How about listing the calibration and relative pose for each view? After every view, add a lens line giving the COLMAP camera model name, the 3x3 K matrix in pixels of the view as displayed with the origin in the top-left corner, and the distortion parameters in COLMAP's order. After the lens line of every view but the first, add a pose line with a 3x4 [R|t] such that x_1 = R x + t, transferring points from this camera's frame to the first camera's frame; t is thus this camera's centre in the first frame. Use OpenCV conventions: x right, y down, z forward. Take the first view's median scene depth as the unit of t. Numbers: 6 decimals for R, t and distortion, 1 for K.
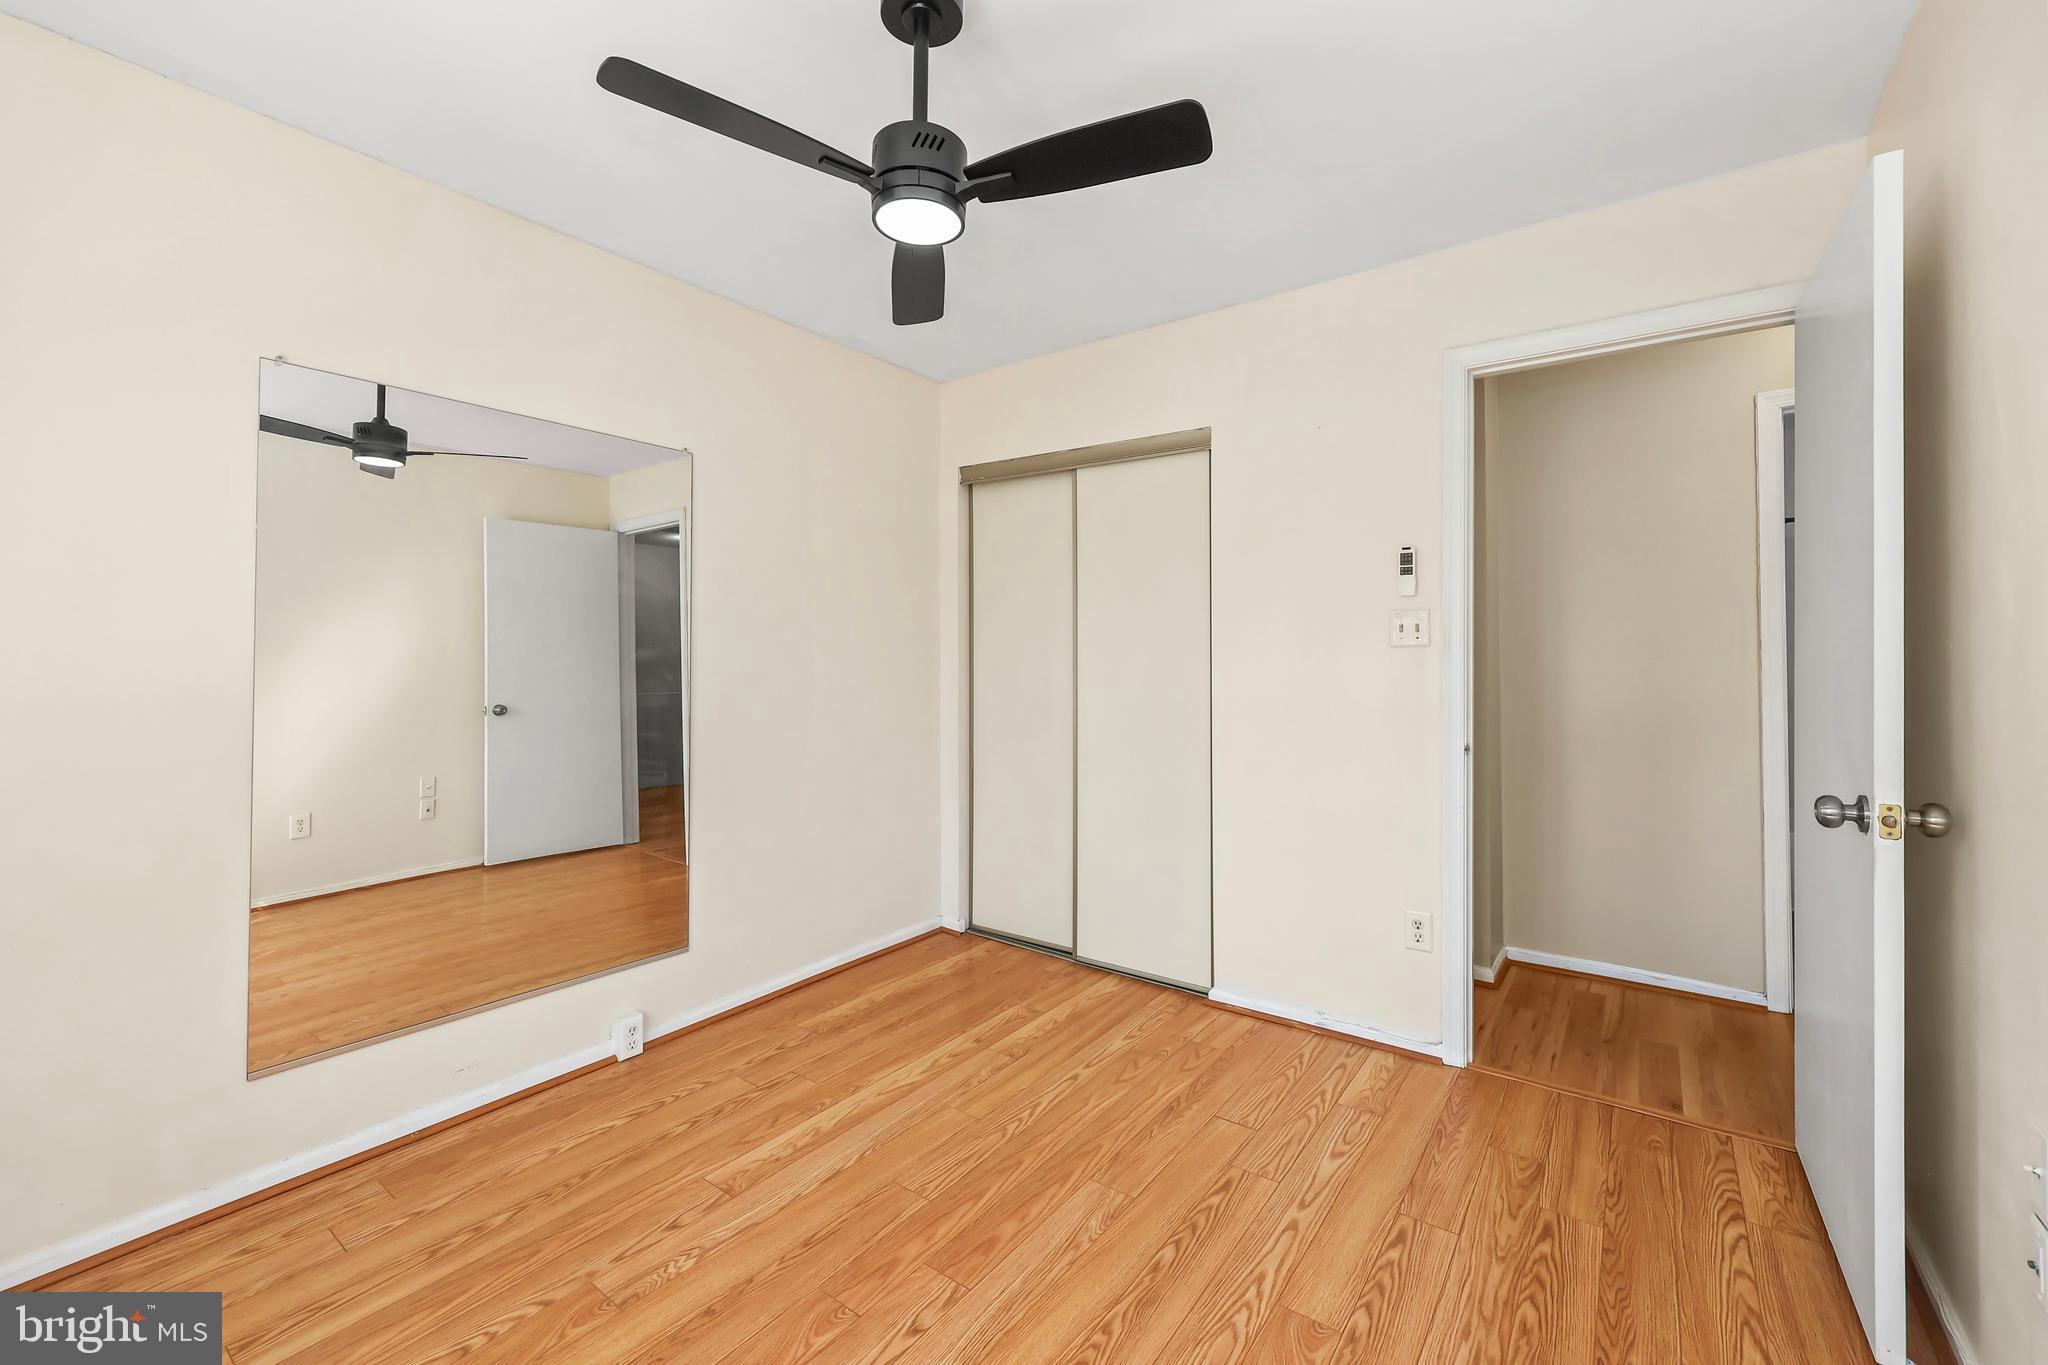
lens RADIAL K [[840.3, 0, 1024.0], [0, 840.3, 664.7], [0, 0, 1]] dist [0.000722, 0.000008]
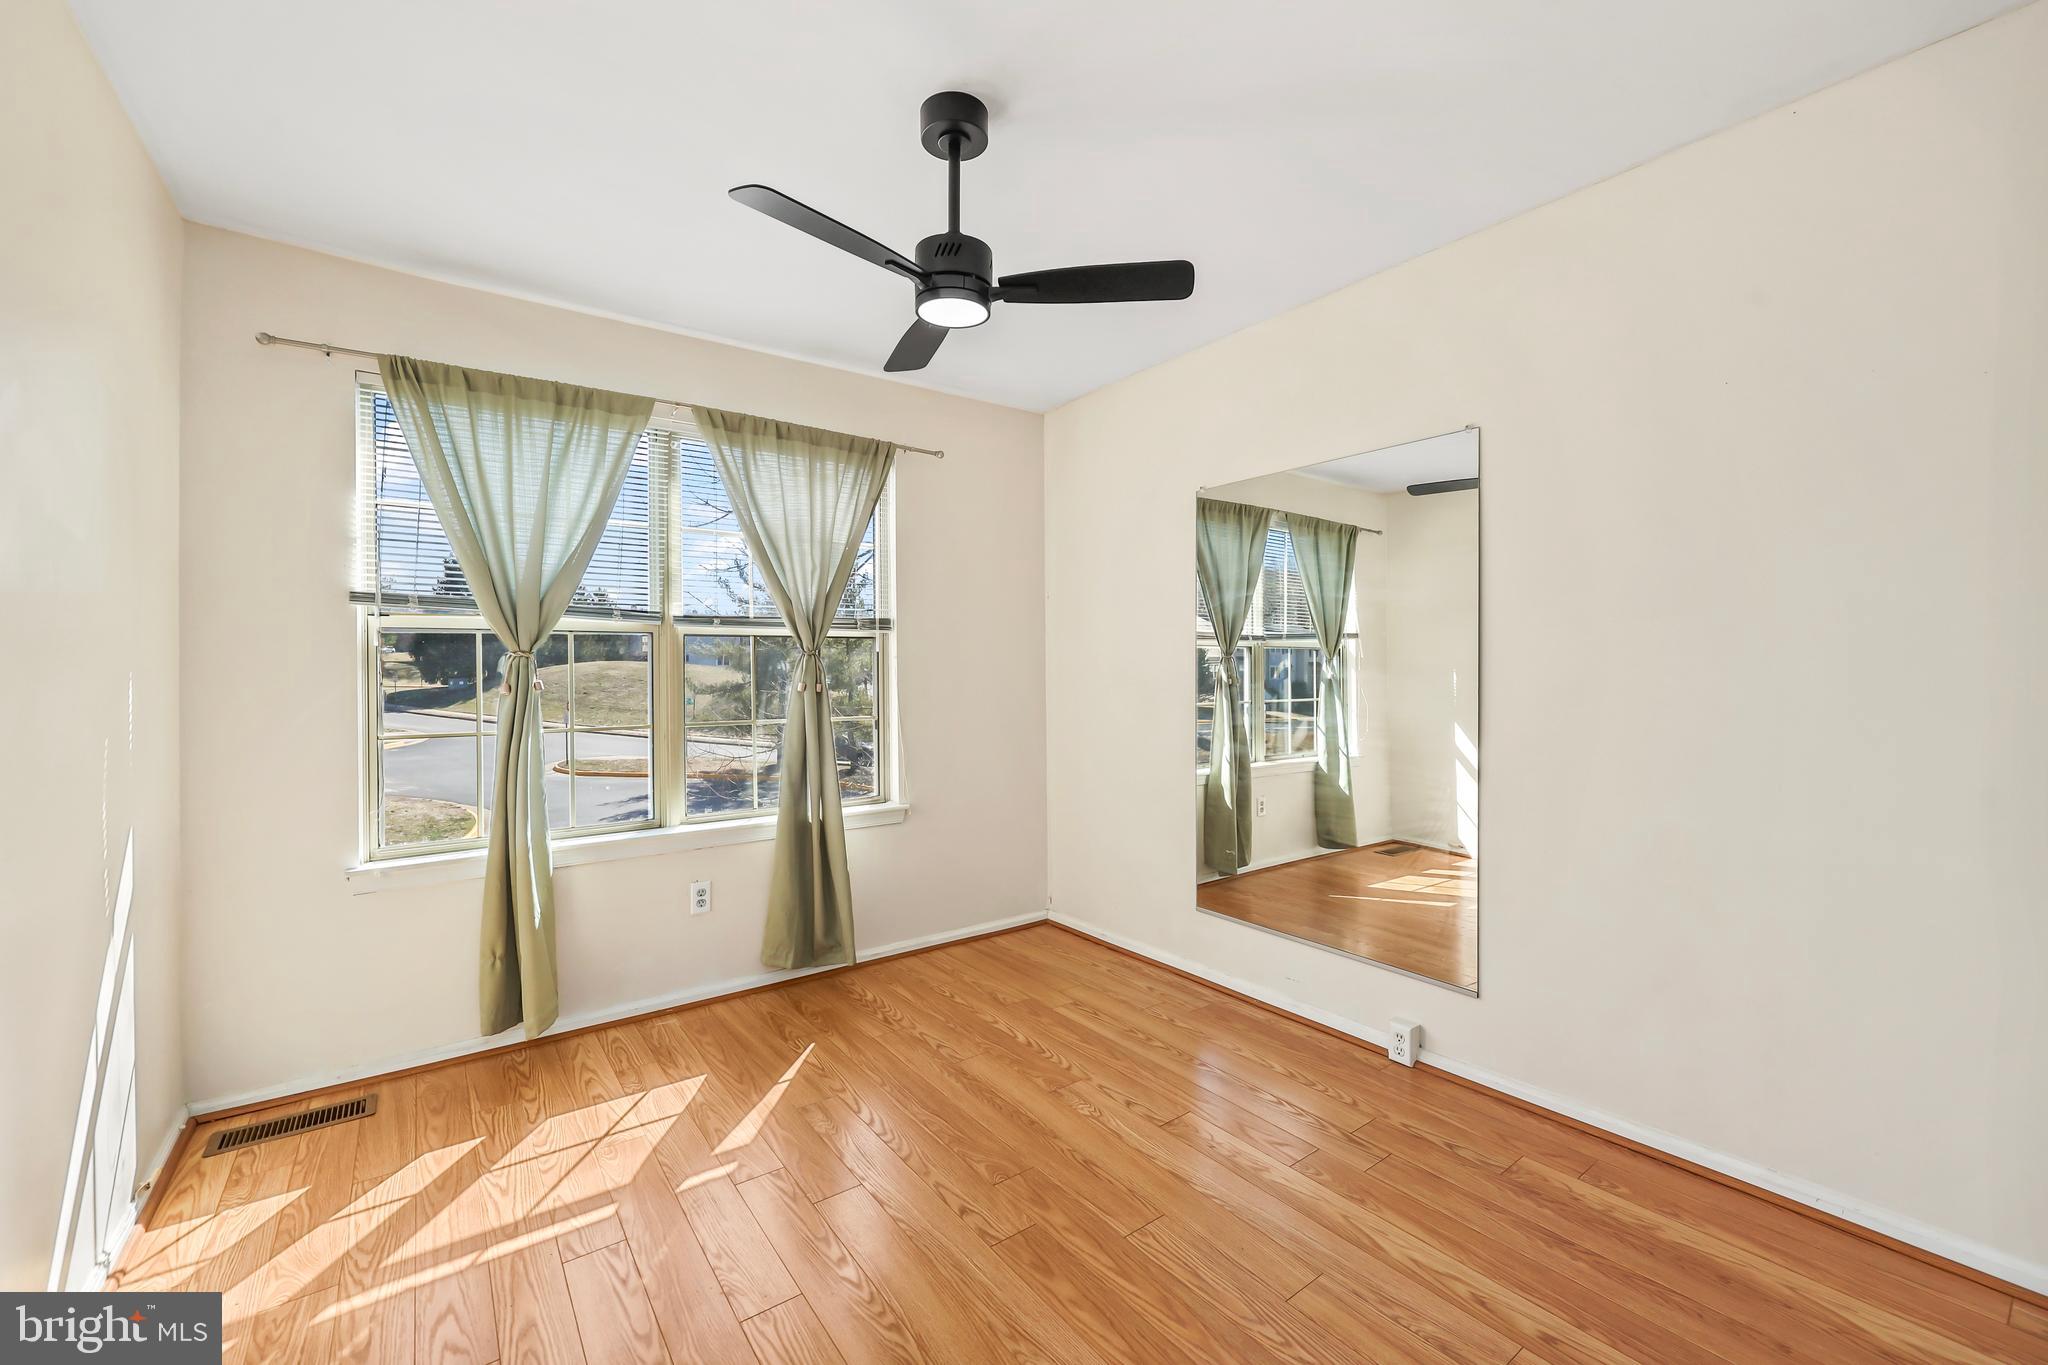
lens RADIAL K [[840.3, 0, 1024.0], [0, 840.3, 664.7], [0, 0, 1]] dist [0.000722, 0.000008]
pose [[-0.298595, -0.001609, -0.954378, 0.809510], [0.002721, 0.999993, -0.002537, -0.001400], [0.954376, -0.003354, -0.298589, 1.157538]]
